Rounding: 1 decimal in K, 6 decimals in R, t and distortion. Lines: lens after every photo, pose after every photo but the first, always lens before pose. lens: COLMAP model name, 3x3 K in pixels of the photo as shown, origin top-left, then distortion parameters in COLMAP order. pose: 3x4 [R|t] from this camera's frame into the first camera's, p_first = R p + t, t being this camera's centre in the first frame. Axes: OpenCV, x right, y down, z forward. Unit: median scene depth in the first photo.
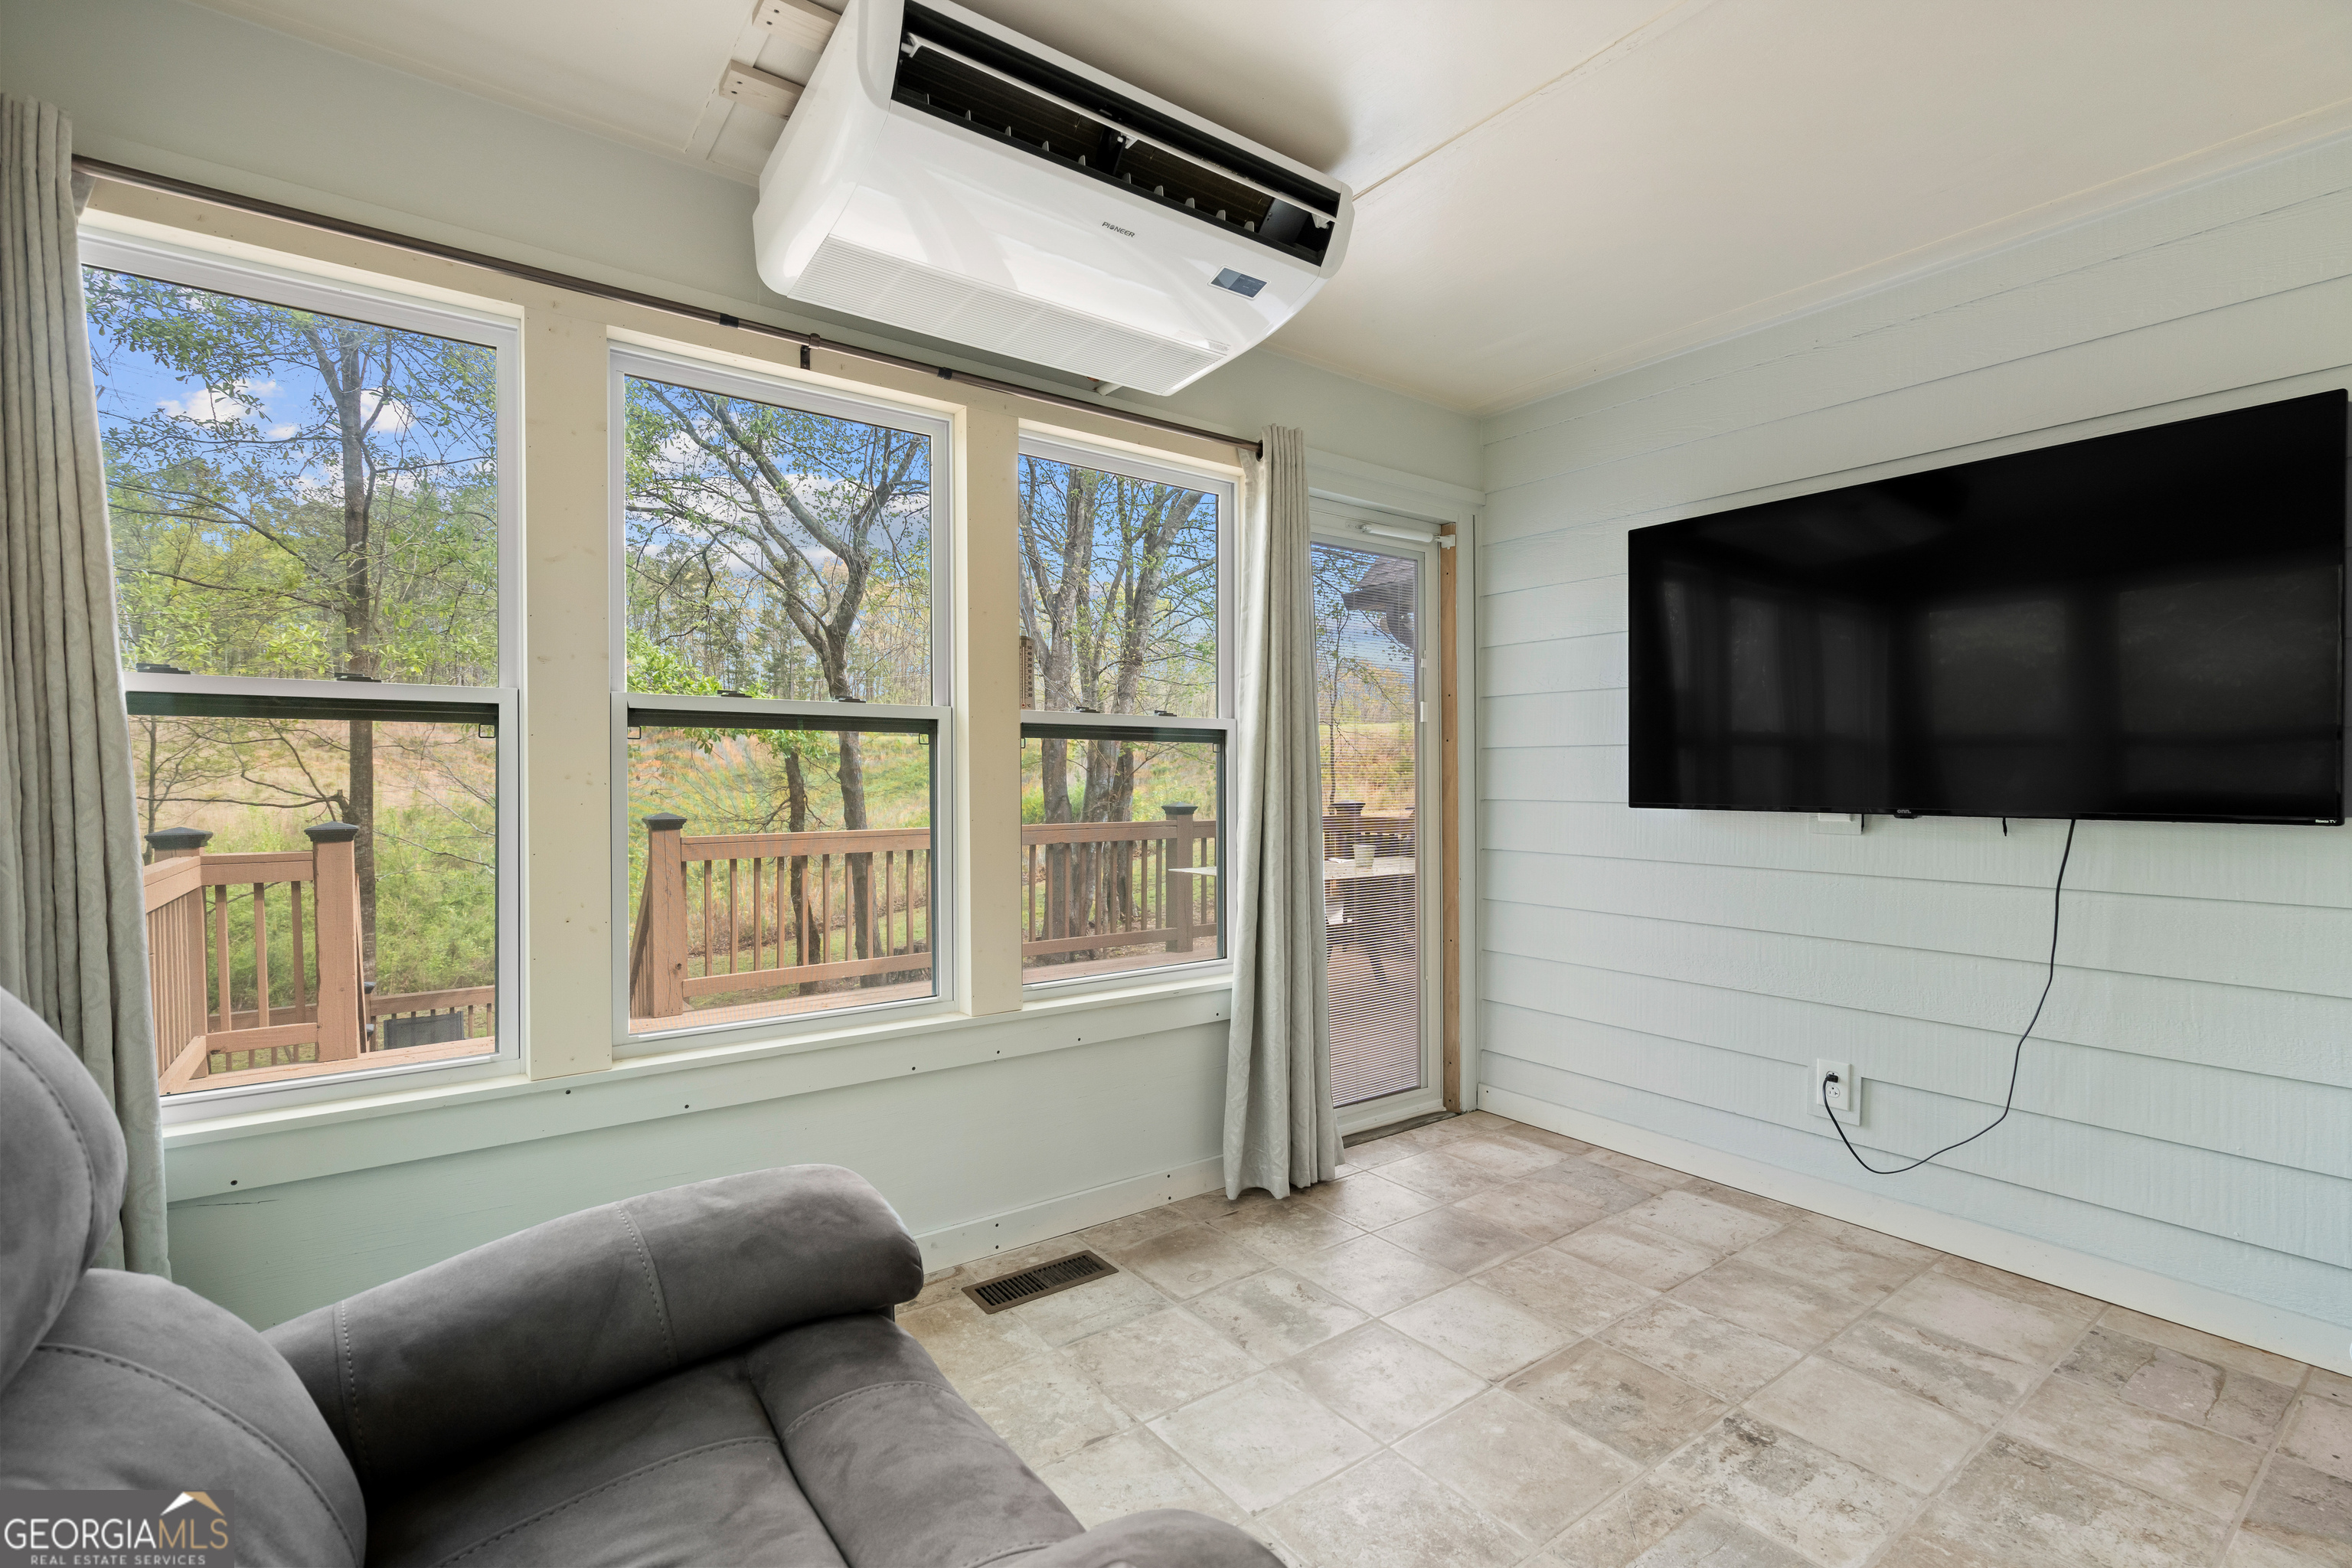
lens RADIAL K [[1077.6, 0, 1179.3], [0, 1077.6, 813.0], [0, 0, 1]] dist [0.003263, 0.000339]
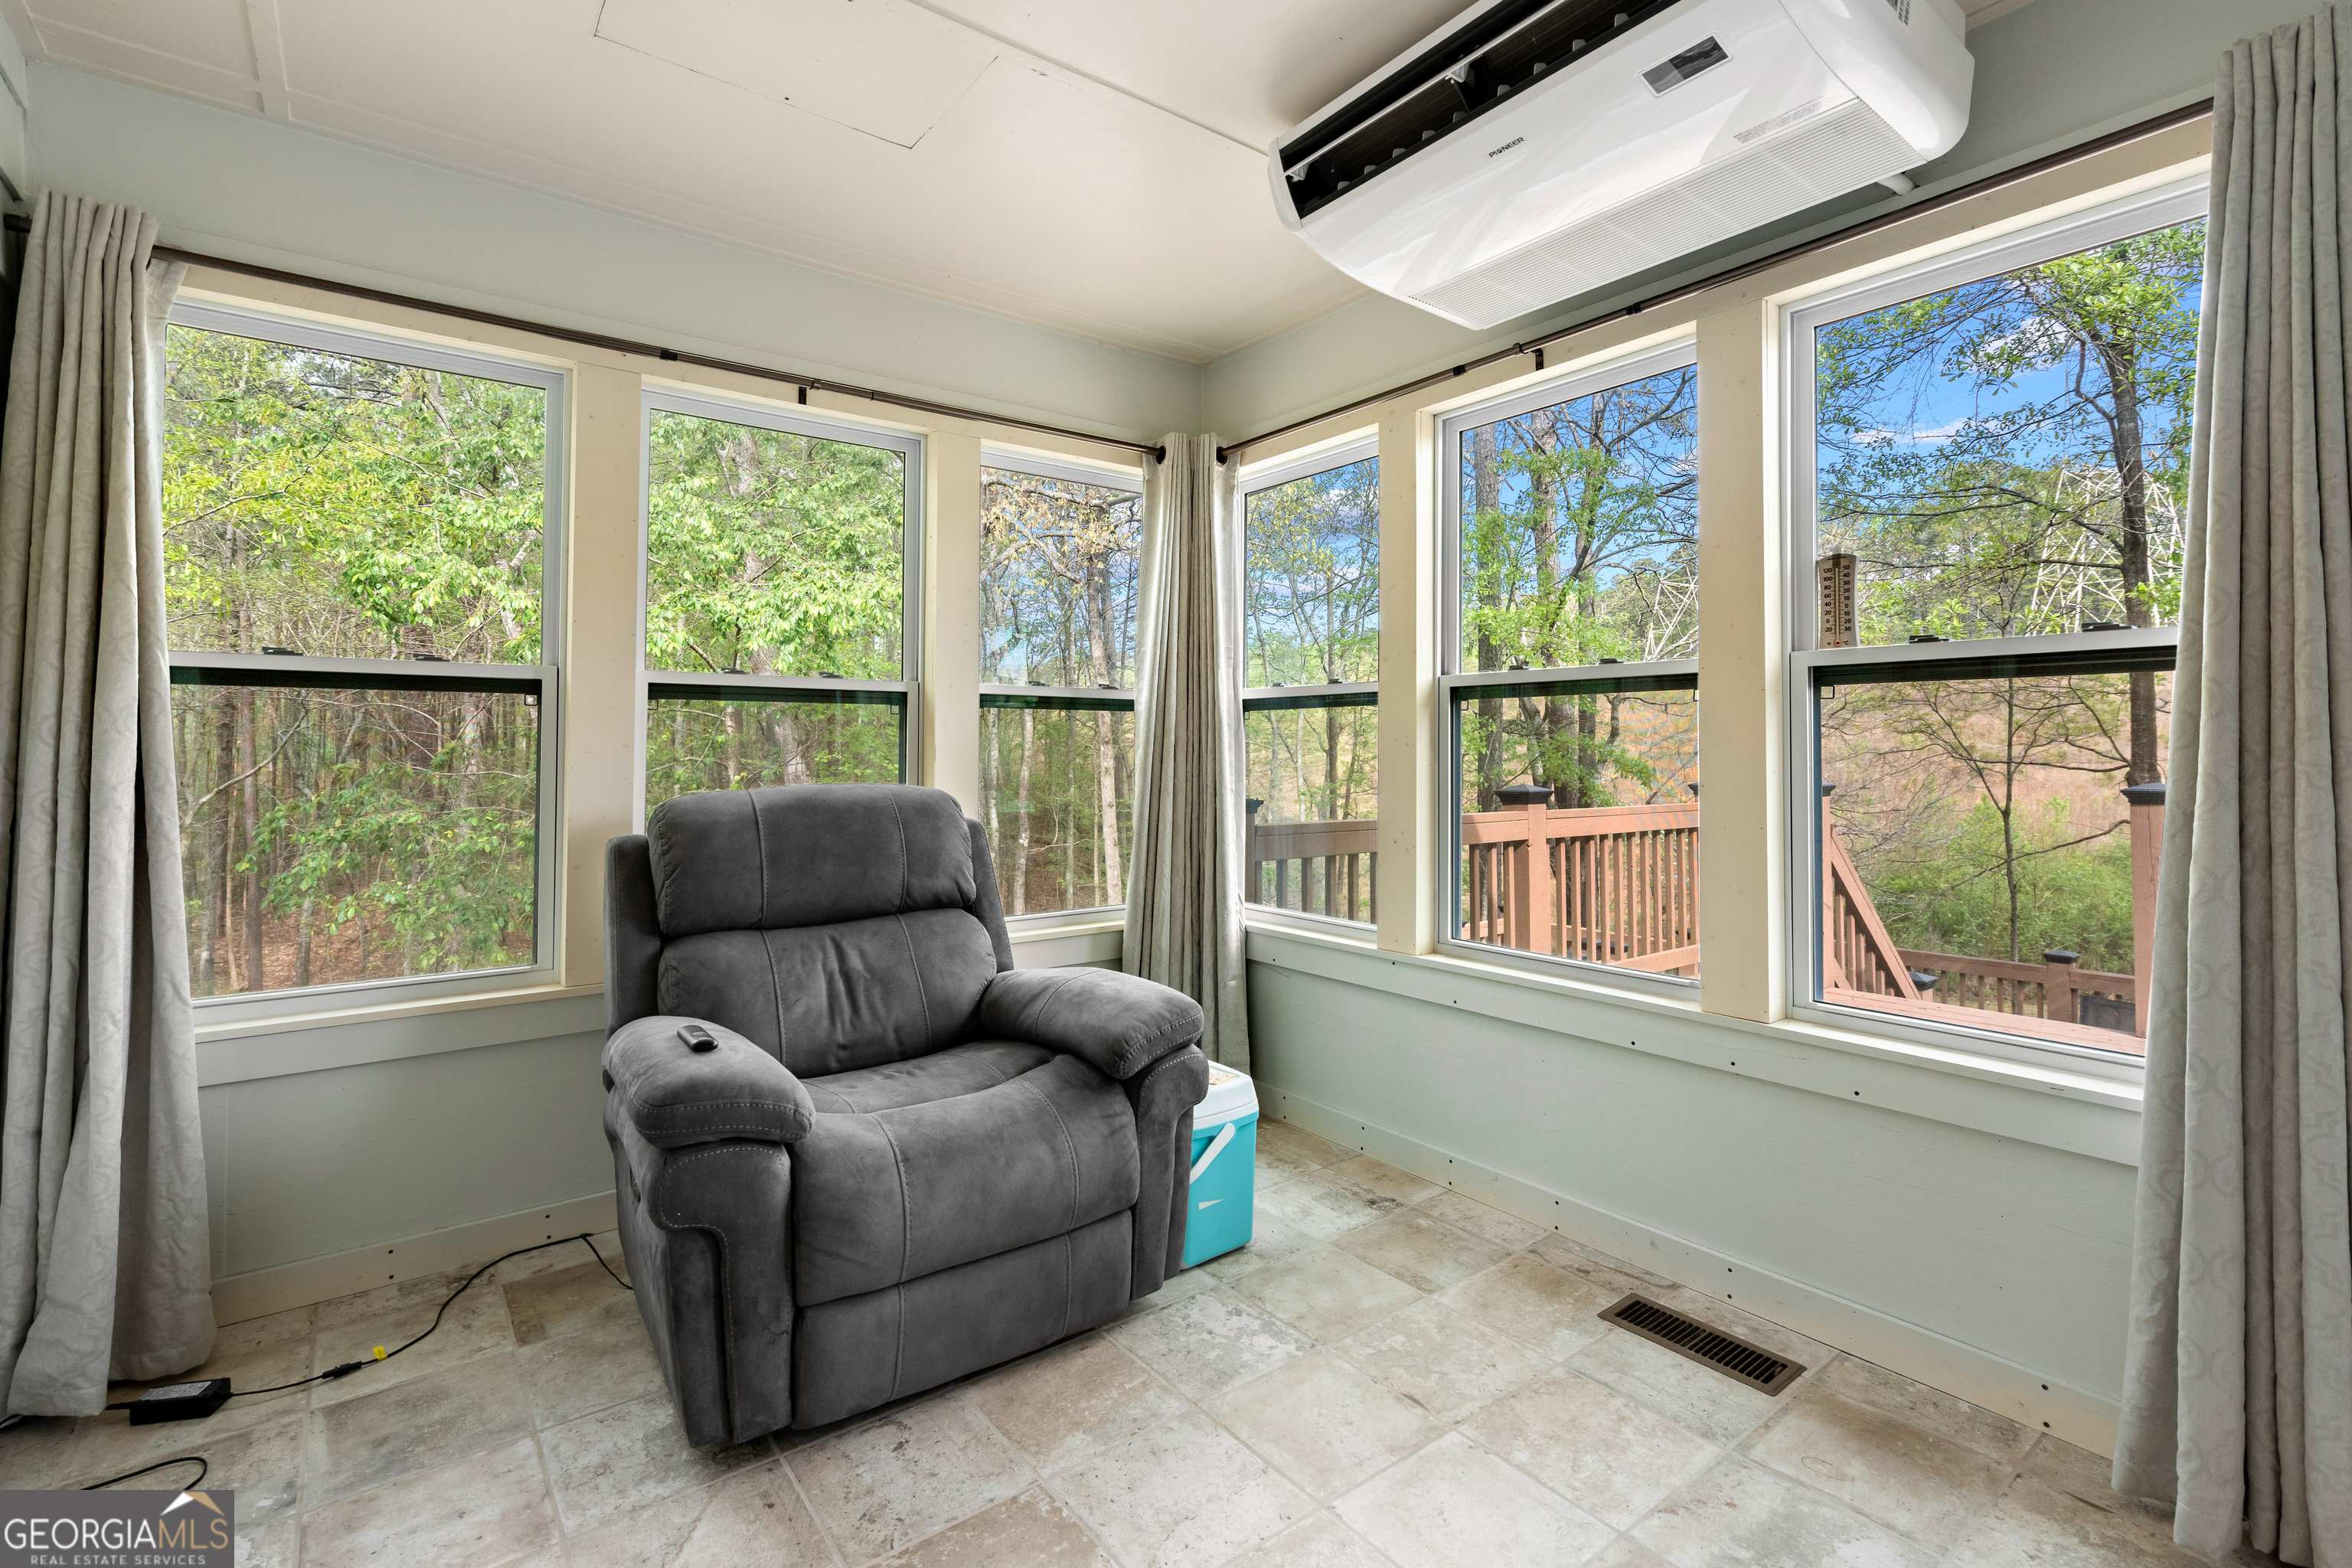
lens RADIAL K [[1077.9, 0, 1157.2], [0, 1077.9, 757.0], [0, 0, 1]] dist [0.001028, 0.000330]
pose [[-0.010298, 0.008303, -0.999913, 0.743781], [-0.027101, 0.999596, 0.008579, -0.013361], [0.999580, 0.027187, -0.010069, 0.611853]]
